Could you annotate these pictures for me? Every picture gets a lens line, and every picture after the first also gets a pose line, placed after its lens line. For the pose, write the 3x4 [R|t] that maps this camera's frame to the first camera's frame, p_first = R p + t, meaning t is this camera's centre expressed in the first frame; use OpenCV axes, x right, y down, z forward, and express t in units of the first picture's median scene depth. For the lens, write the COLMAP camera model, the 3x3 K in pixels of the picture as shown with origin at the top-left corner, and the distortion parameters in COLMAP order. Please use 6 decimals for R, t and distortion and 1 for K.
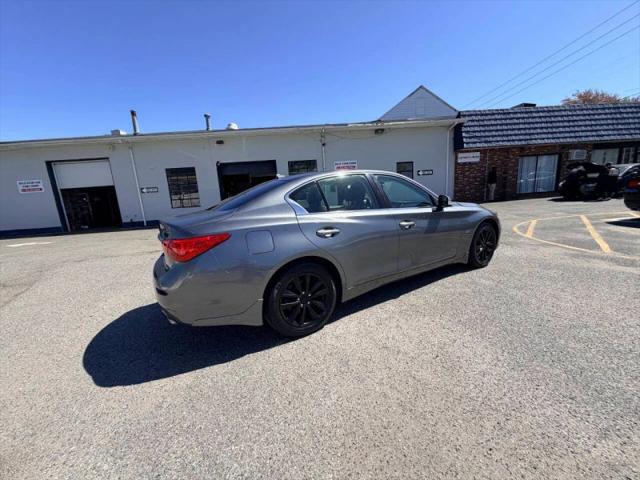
lens RADIAL K [[253.5, 0, 318.9], [0, 253.5, 241.6], [0, 0, 1]] dist [0.000311, -0.000389]
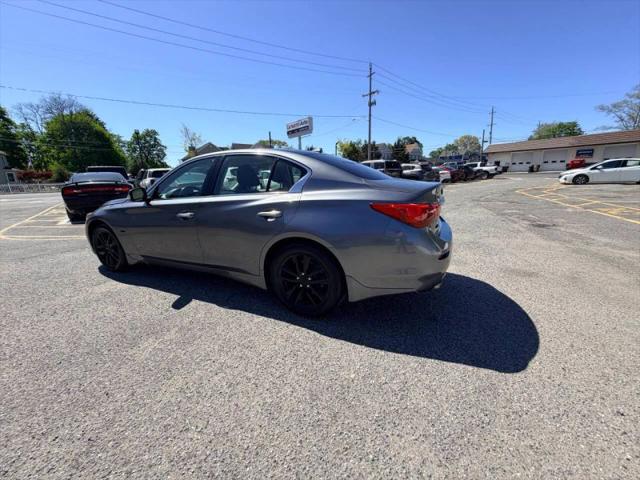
lens RADIAL K [[253.5, 0, 318.7], [0, 253.5, 241.1], [0, 0, 1]] dist [0.000311, -0.000389]
pose [[-0.561393, -0.125083, 0.818041, -0.212781], [0.217039, 0.931654, 0.291401, -0.047870], [-0.798581, 0.341138, -0.495877, 0.348537]]
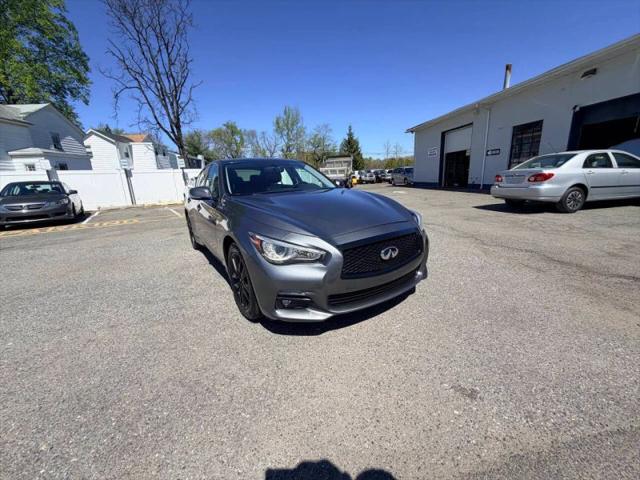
lens RADIAL K [[253.5, 0, 317.3], [0, 253.5, 240.0], [0, 0, 1]] dist [0.000311, -0.000389]
pose [[0.042105, 0.301099, -0.952663, 0.332048], [-0.144207, 0.945356, 0.292416, -0.075706], [0.988651, 0.125069, 0.083225, 0.309853]]
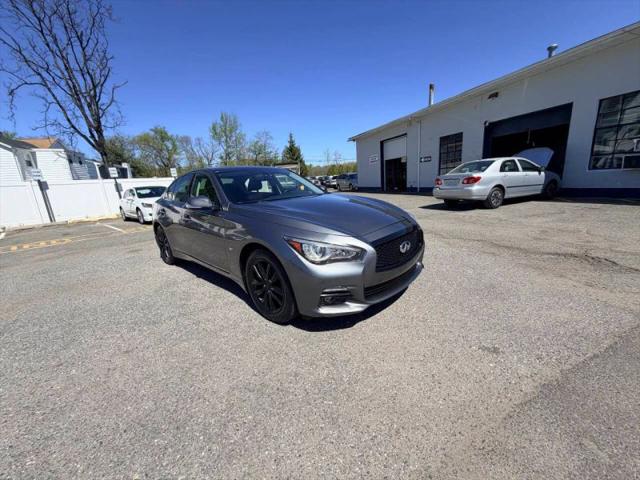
lens RADIAL K [[253.5, 0, 317.7], [0, 253.5, 241.3], [0, 0, 1]] dist [0.000311, -0.000389]
pose [[0.263467, 0.270176, -0.926062, 0.336984], [-0.131068, 0.961103, 0.243110, -0.069095], [0.955723, 0.057326, 0.288630, 0.259847]]
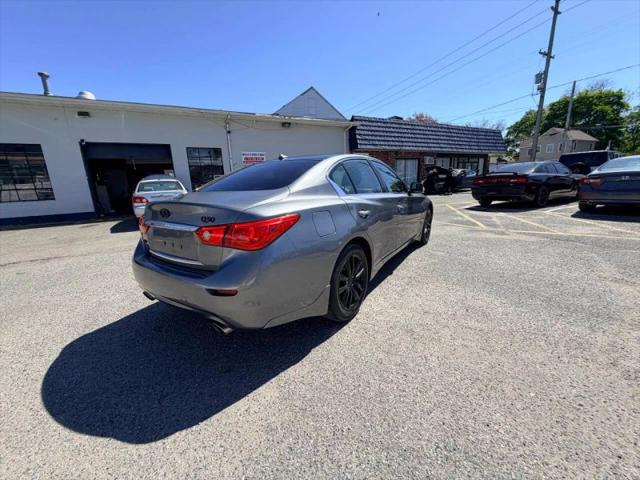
lens RADIAL K [[253.5, 0, 319.5], [0, 253.5, 241.3], [0, 0, 1]] dist [0.000311, -0.000389]
pose [[0.906943, -0.069762, 0.415436, -0.095223], [0.062734, 0.997562, 0.030562, 0.005652], [-0.416555, -0.001656, 0.909109, 0.026271]]
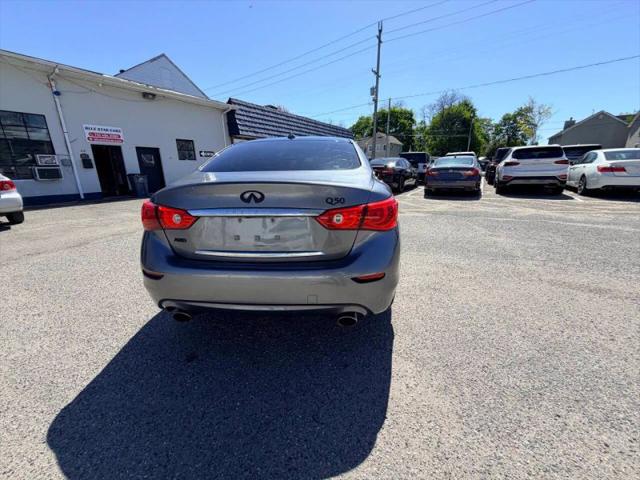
lens RADIAL K [[253.5, 0, 319.2], [0, 253.5, 241.1], [0, 0, 1]] dist [0.000311, -0.000389]
pose [[0.576560, -0.172575, 0.798621, -0.180366], [0.131680, 0.984288, 0.117631, -0.000936], [-0.806374, 0.037341, 0.590226, 0.099727]]
